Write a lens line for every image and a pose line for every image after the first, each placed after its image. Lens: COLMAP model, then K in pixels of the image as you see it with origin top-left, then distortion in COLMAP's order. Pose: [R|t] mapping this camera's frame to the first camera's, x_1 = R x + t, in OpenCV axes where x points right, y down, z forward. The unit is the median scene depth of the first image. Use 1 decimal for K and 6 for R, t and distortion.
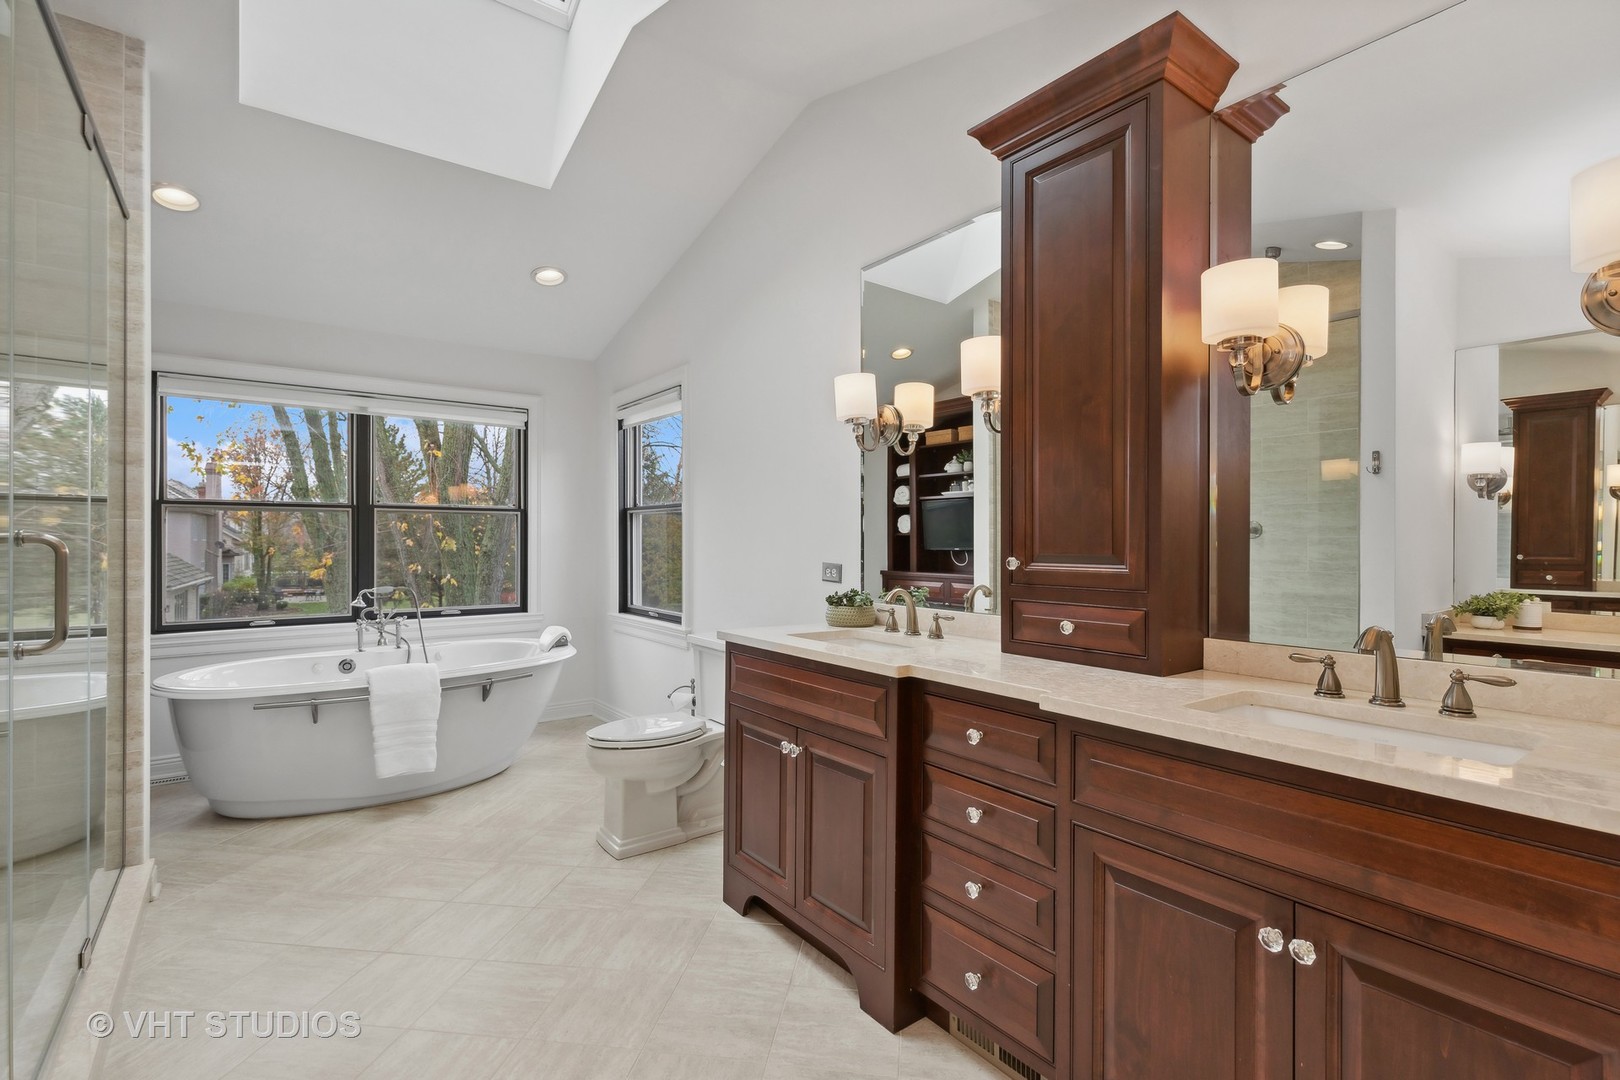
lens RADIAL K [[734.2, 0, 810.0], [0, 734.2, 540.0], [0, 0, 1]] dist [0.000036, 0.000049]
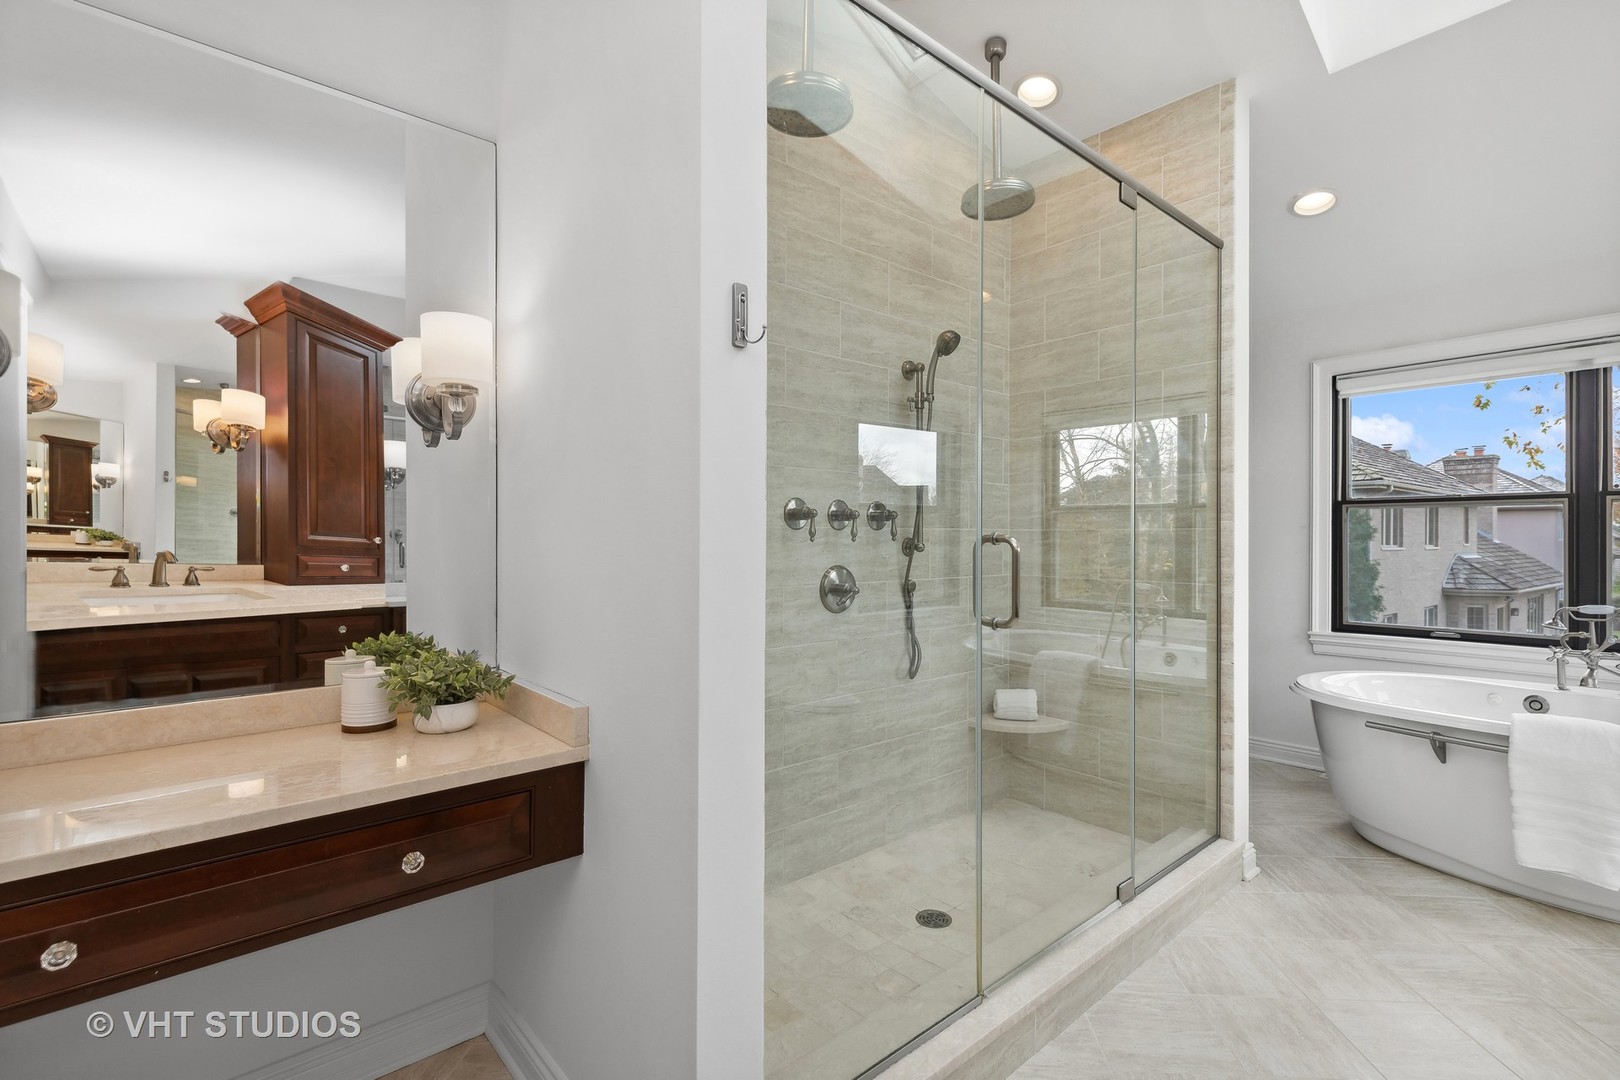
lens RADIAL K [[740.7, 0, 827.4], [0, 740.7, 536.4], [0, 0, 1]] dist [-0.001737, -0.000161]
pose [[0.076868, -0.004590, -0.997031, 0.082890], [-0.000089, 0.999989, -0.004611, 0.000232], [0.997041, 0.000443, 0.076867, 0.212396]]
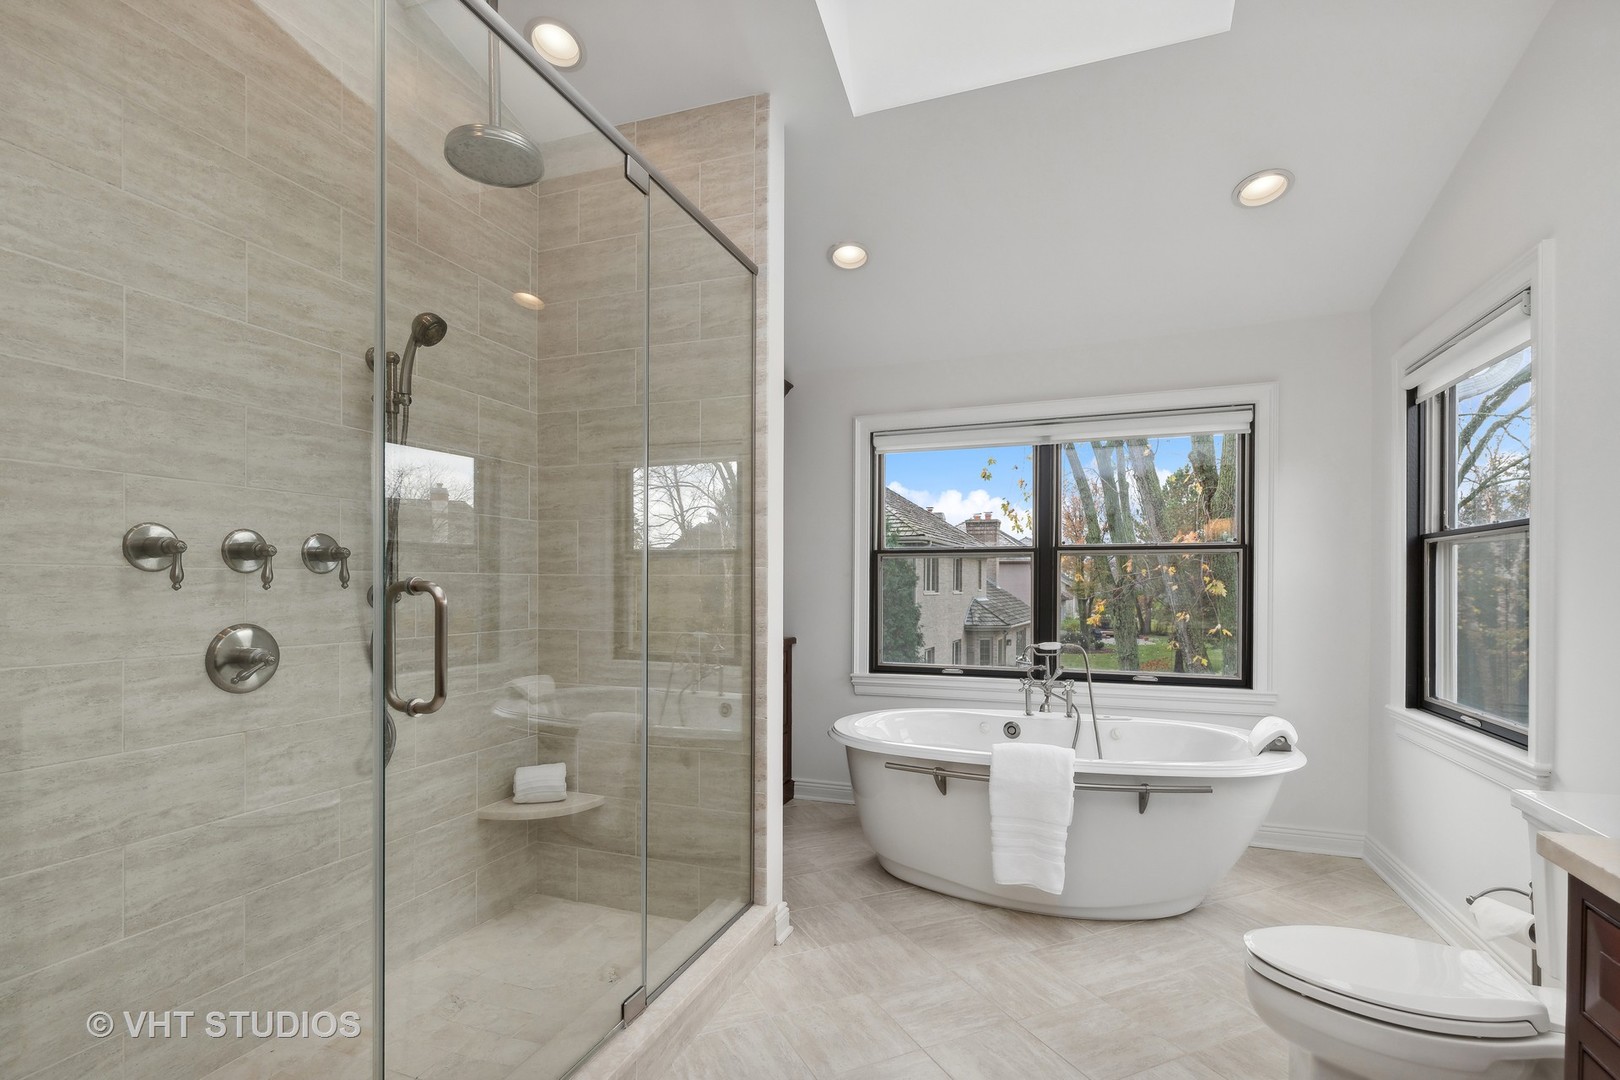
lens RADIAL K [[746.4, 0, 811.2], [0, 746.4, 587.5], [0, 0, 1]] dist [0.000210, -0.000065]
pose [[0.534930, 0.002257, -0.844894, -0.003028], [-0.001055, 0.999997, 0.002003, -0.000794], [0.844896, -0.000180, 0.534931, 0.327863]]
